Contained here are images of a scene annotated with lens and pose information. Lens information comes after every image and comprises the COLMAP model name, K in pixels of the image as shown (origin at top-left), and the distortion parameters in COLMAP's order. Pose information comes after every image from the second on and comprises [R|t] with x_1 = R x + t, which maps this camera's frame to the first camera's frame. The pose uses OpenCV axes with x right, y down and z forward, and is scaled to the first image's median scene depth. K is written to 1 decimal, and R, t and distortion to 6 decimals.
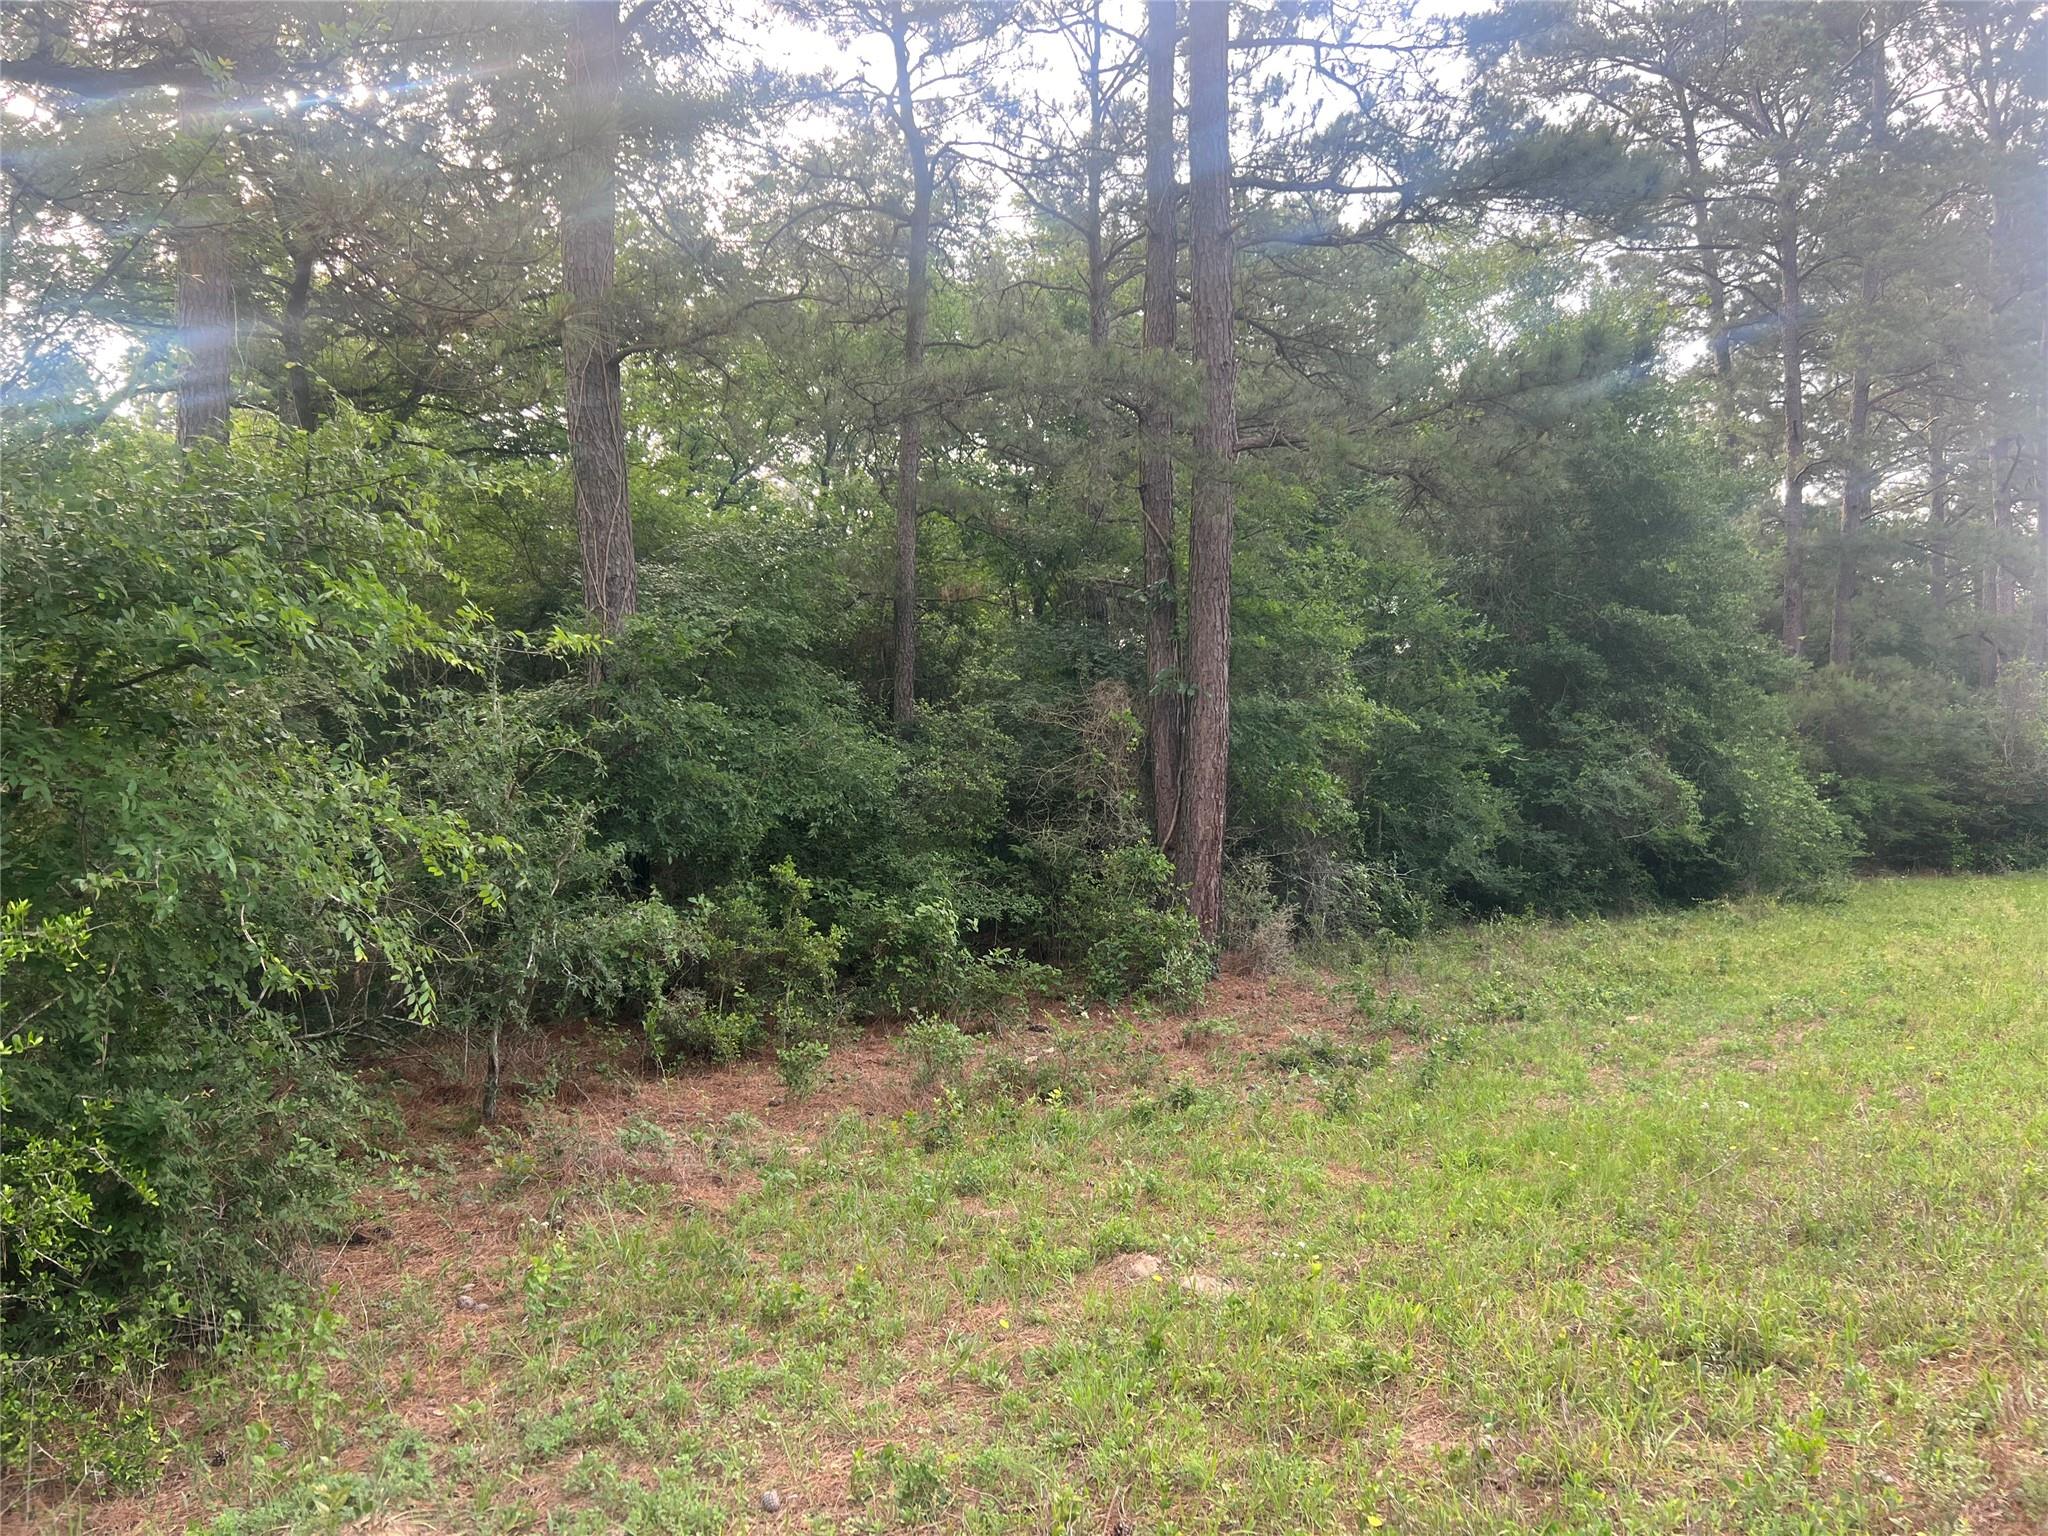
lens RADIAL K [[1582.7, 0, 1024.0], [0, 1582.7, 768.0], [0, 0, 1]] dist [0.052560, -0.064908]
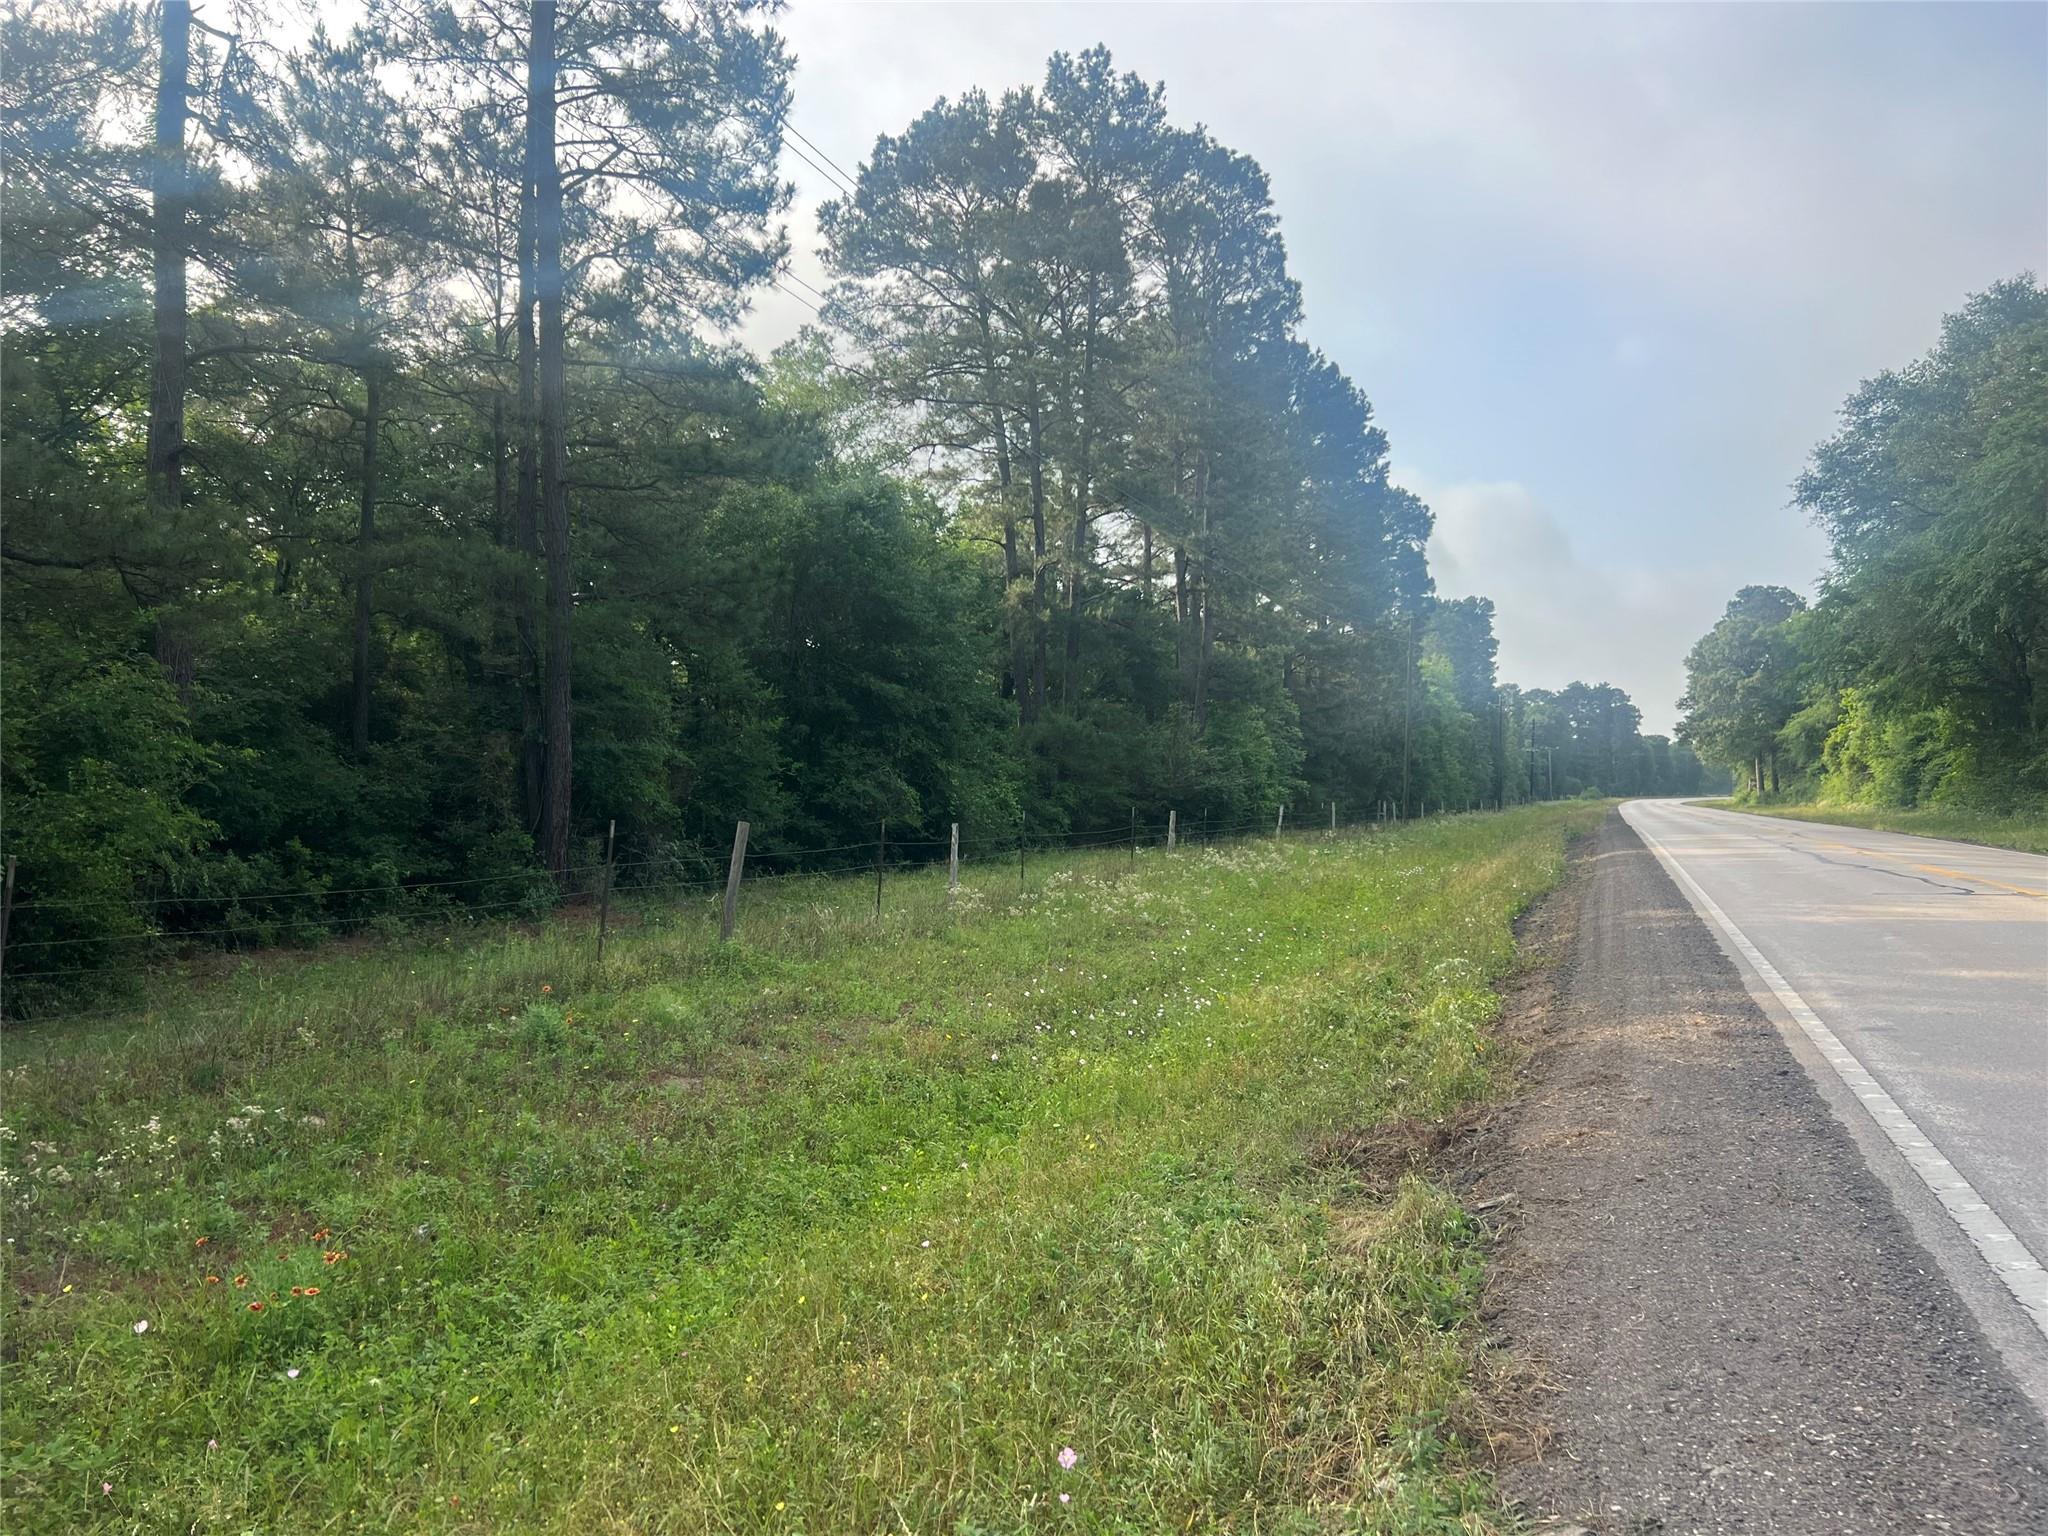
lens RADIAL K [[1544.0, 0, 1041.1], [0, 1544.0, 769.9], [0, 0, 1]] dist [0.047113, -0.078488]
pose [[0.939283, 0.003323, 0.343126, 0.030034], [-0.004919, 0.999981, 0.003781, -0.023135], [-0.343107, -0.005239, 0.939282, -0.717088]]
